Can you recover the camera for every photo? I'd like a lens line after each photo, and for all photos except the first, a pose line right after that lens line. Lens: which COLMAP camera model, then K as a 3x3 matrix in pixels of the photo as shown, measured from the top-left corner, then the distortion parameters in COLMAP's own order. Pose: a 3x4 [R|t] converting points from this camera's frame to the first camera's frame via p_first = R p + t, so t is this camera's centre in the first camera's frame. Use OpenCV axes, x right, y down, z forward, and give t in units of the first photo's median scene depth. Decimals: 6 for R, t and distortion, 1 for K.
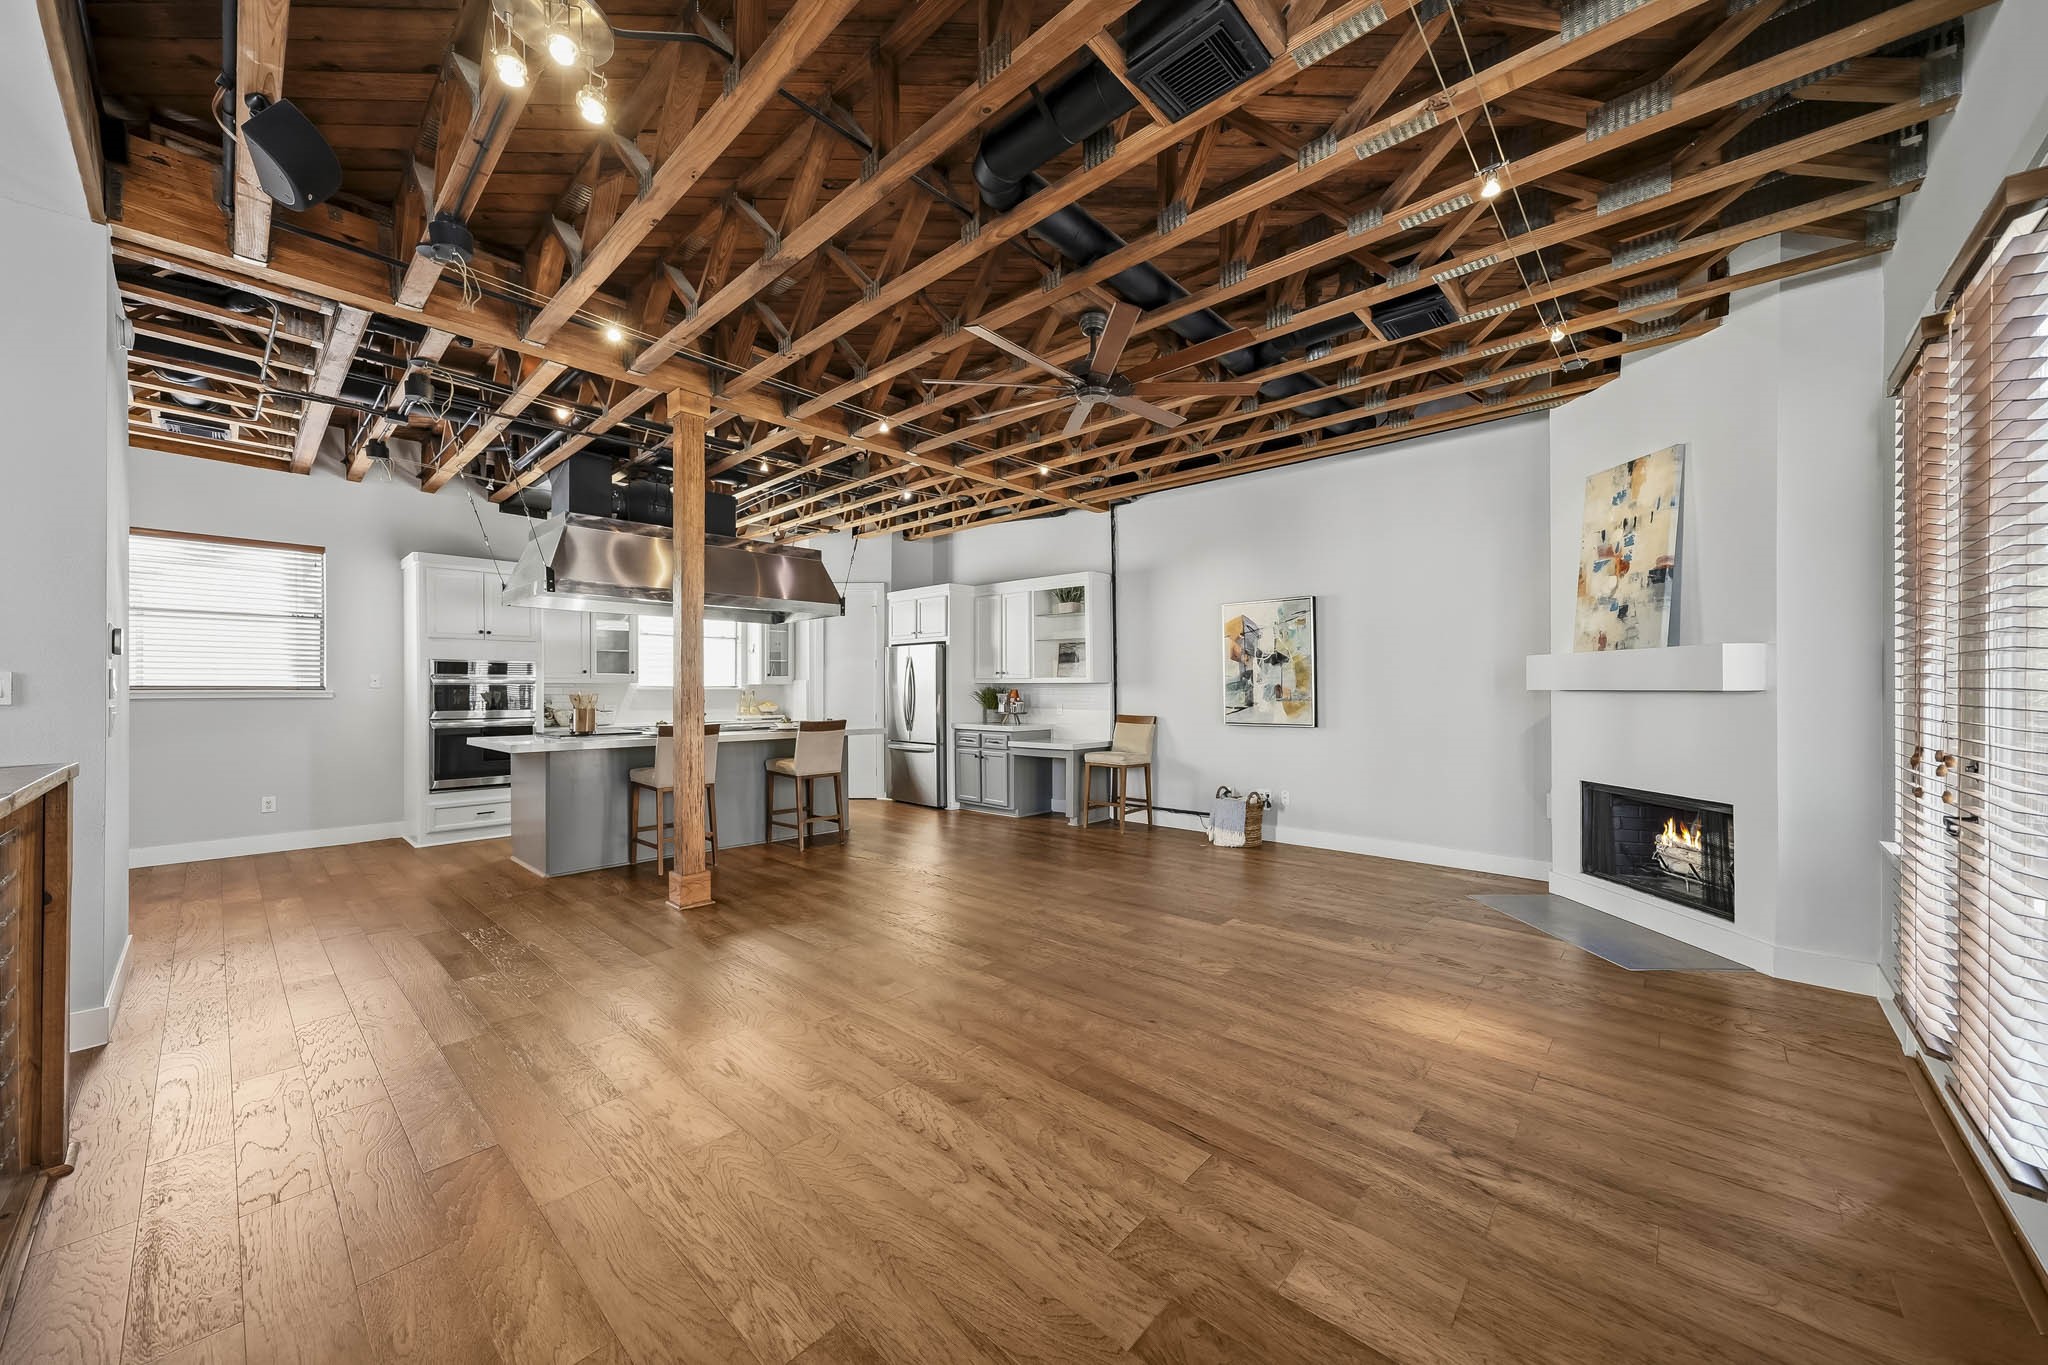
lens RADIAL K [[760.3, 0, 1001.0], [0, 760.3, 690.4], [0, 0, 1]] dist [-0.000553, 0.000065]
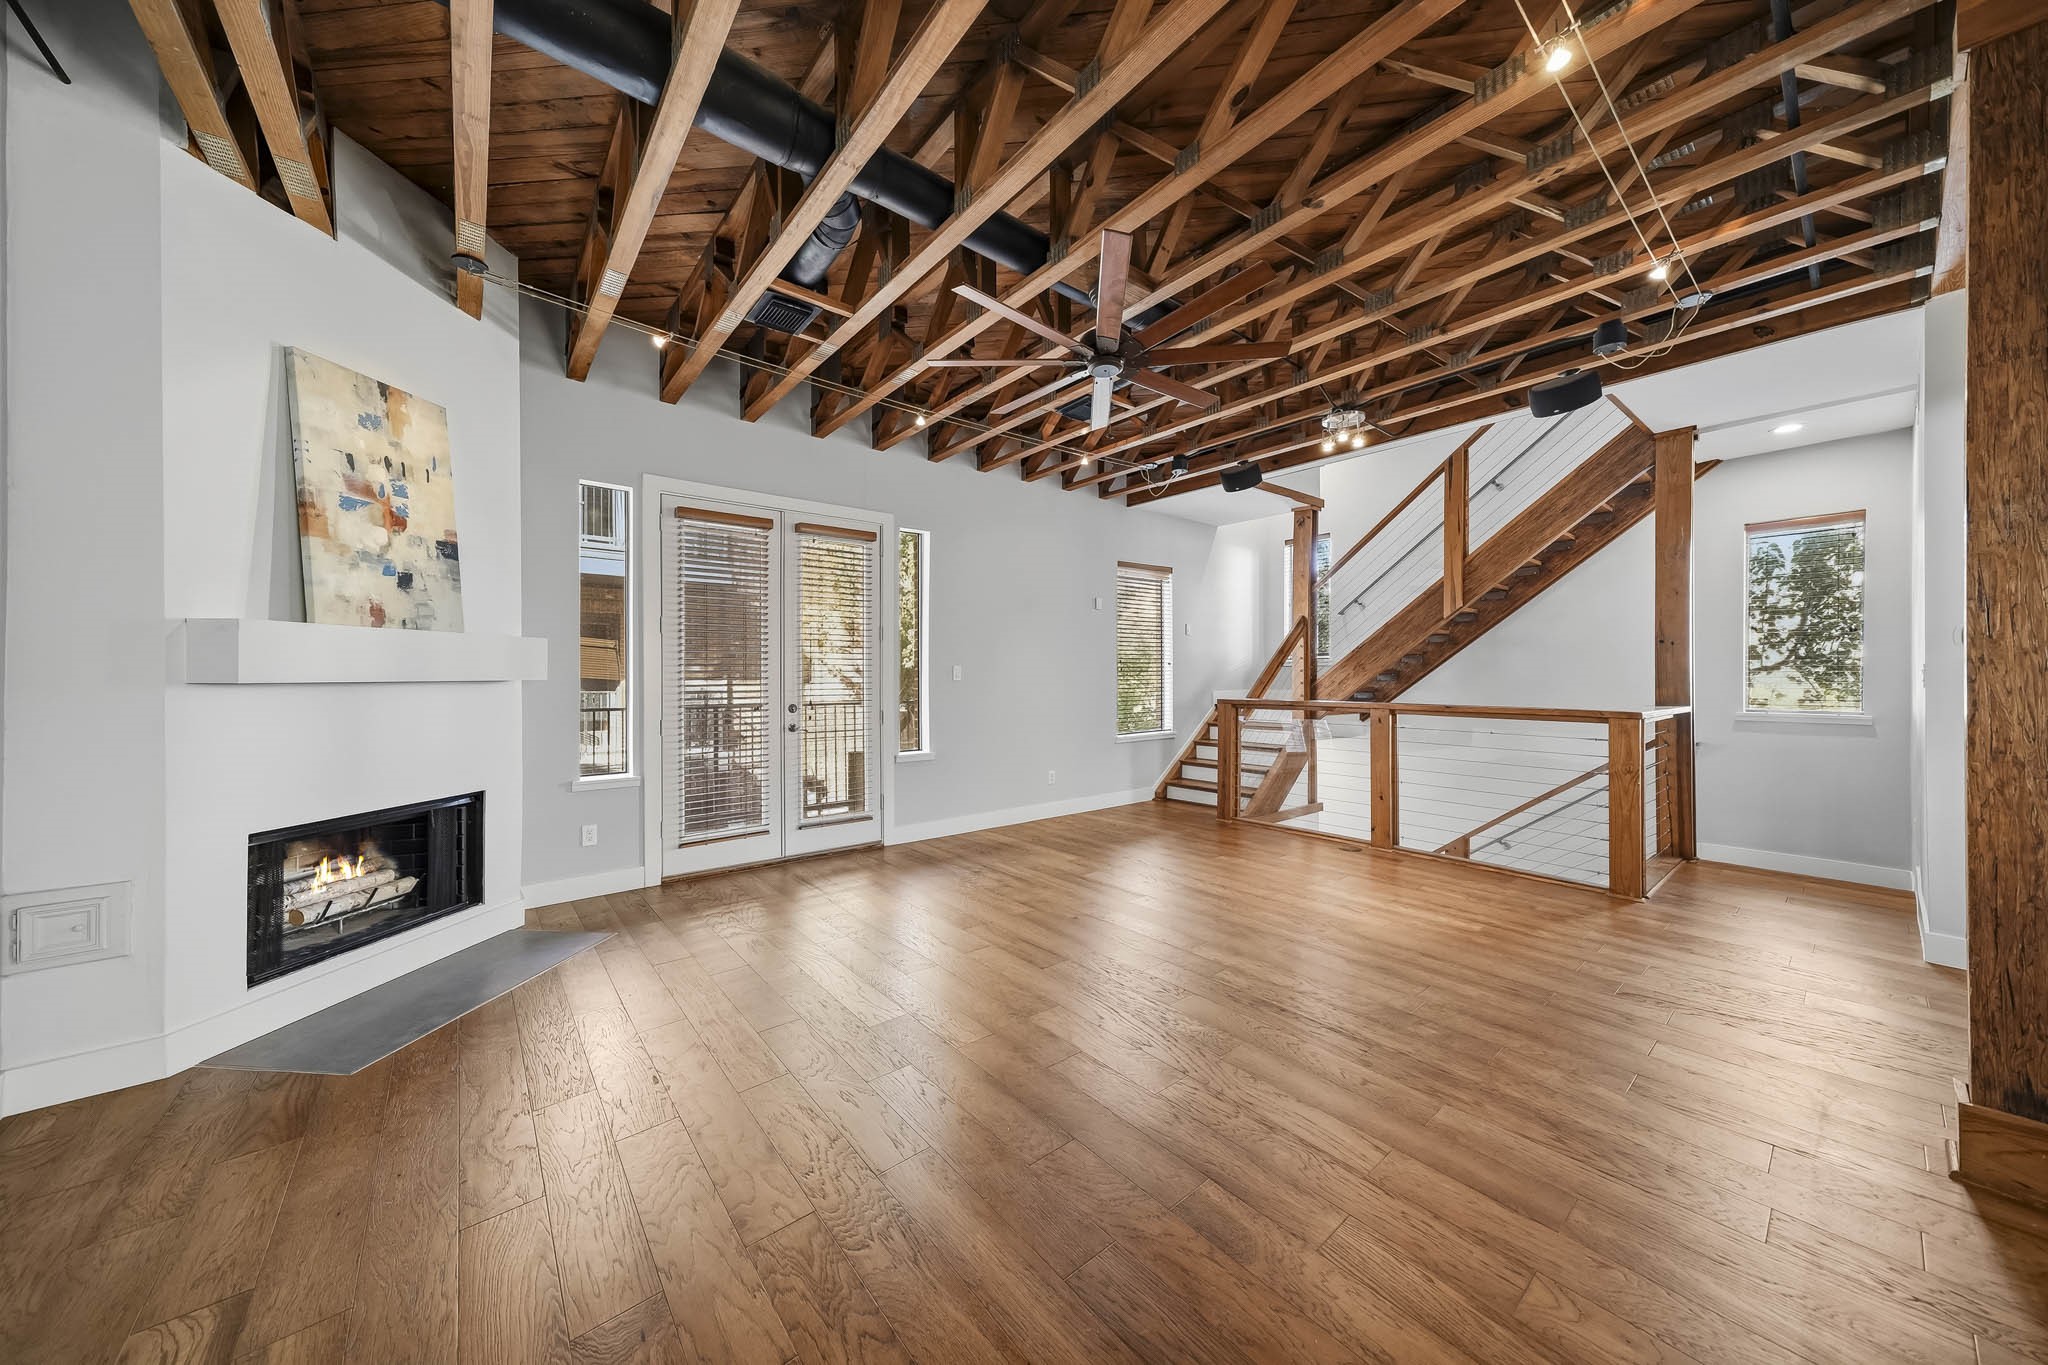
lens RADIAL K [[680.5, 0, 977.2], [0, 680.5, 678.8], [0, 0, 1]] dist [0.014496, 0.003984]
pose [[-0.985555, 0.003879, 0.169312, 0.078495], [0.005407, 0.999949, 0.008568, -0.003875], [-0.169270, 0.009360, -0.985525, 1.039673]]
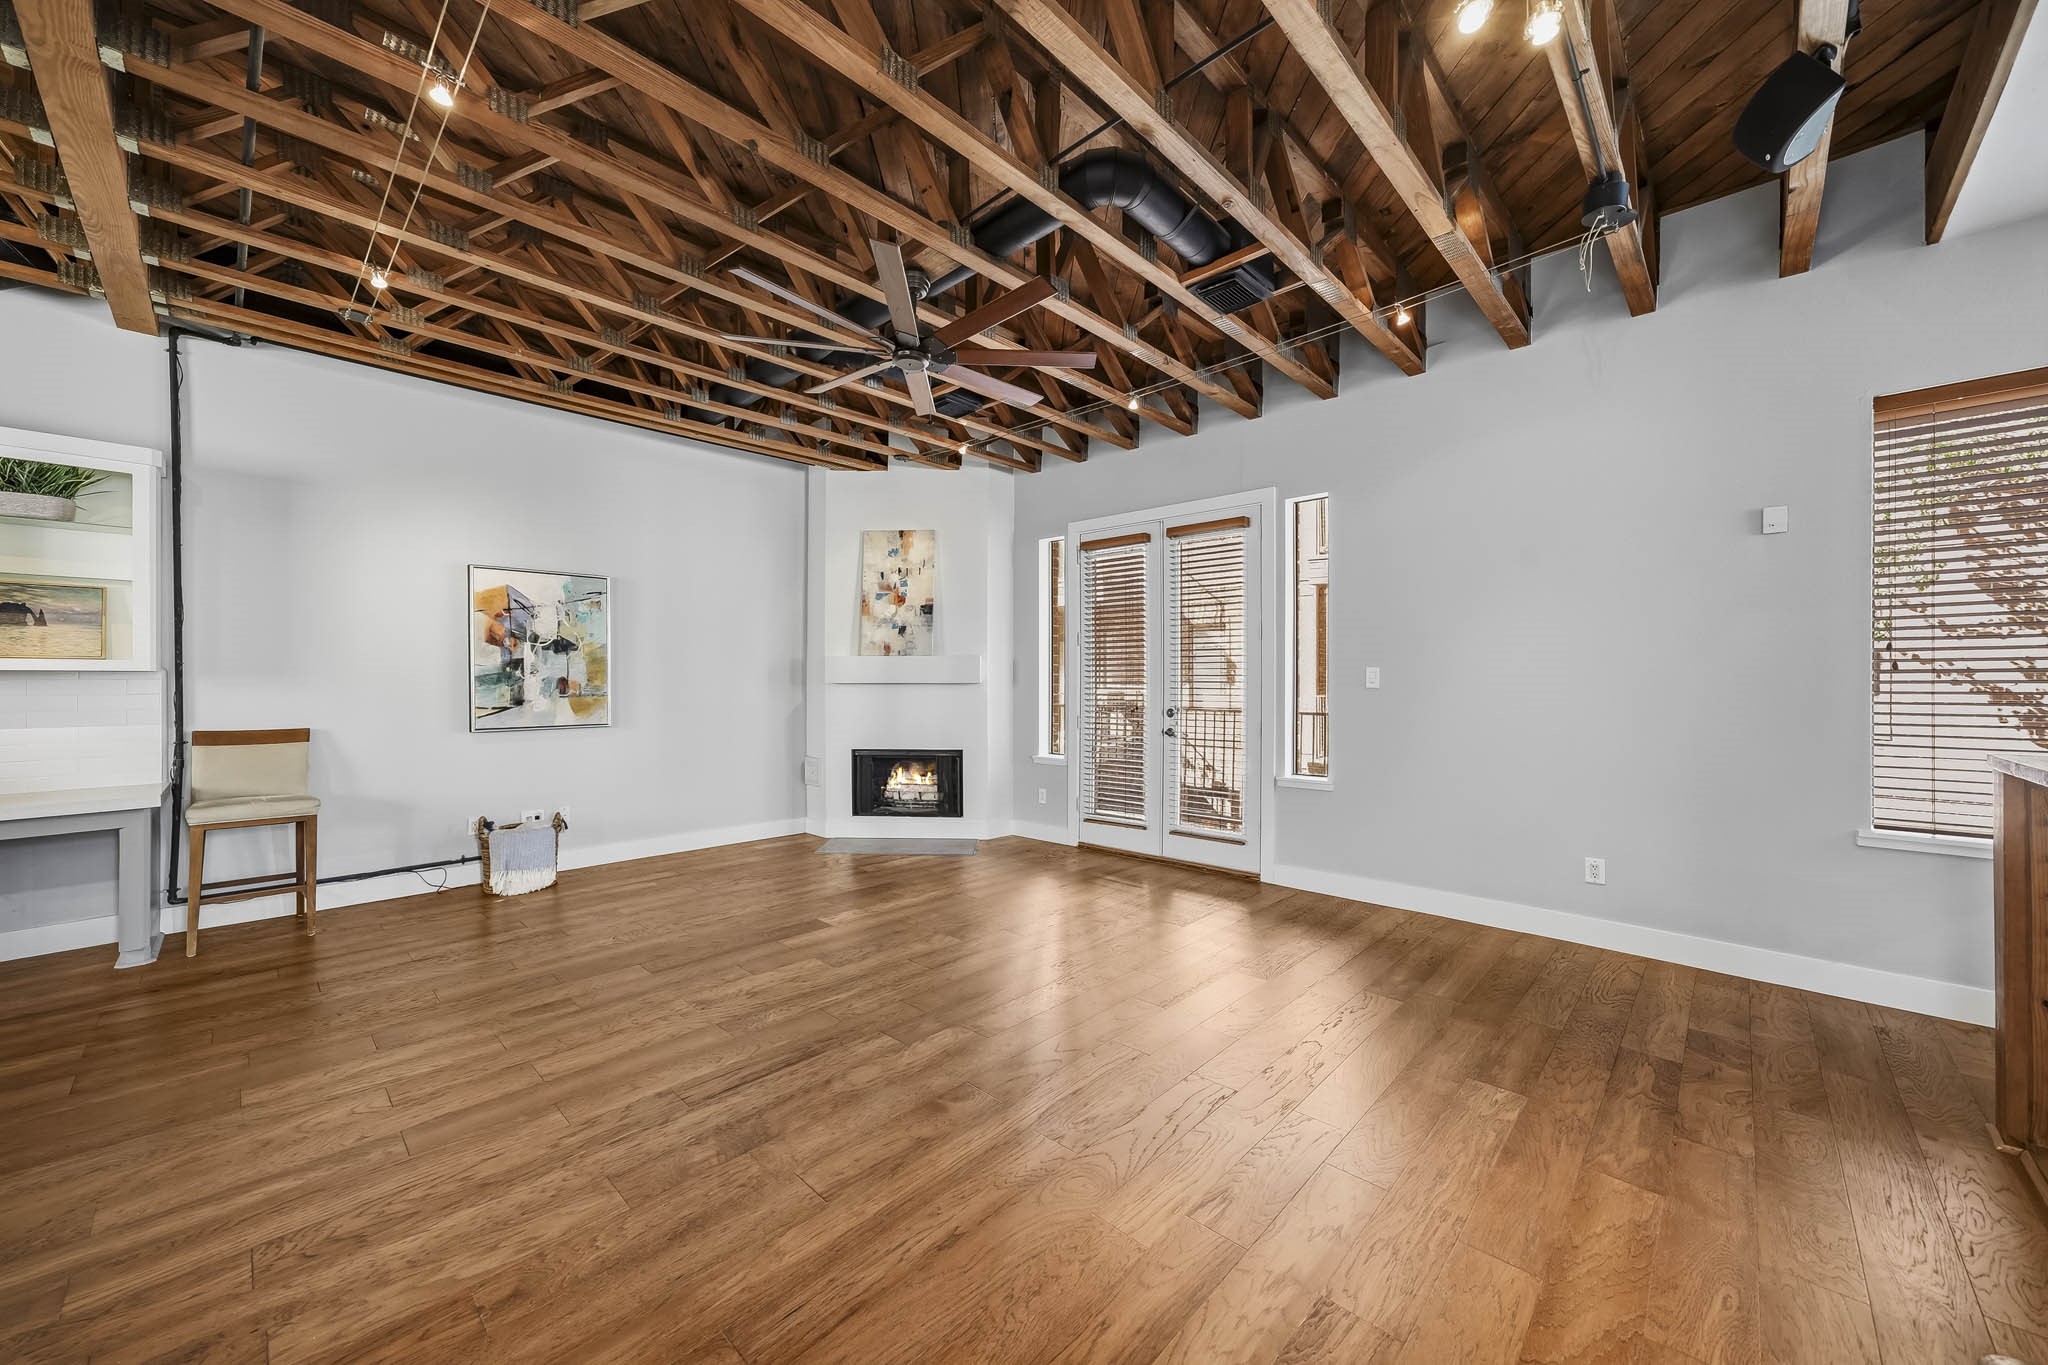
lens RADIAL K [[751.8, 0, 1064.7], [0, 751.8, 678.0], [0, 0, 1]] dist [-0.000315, 0.000061]
pose [[-0.016427, 0.003604, 0.999859, -0.434322], [0.003637, 0.999987, -0.003545, -0.001975], [-0.999858, 0.003578, -0.016439, 0.458929]]
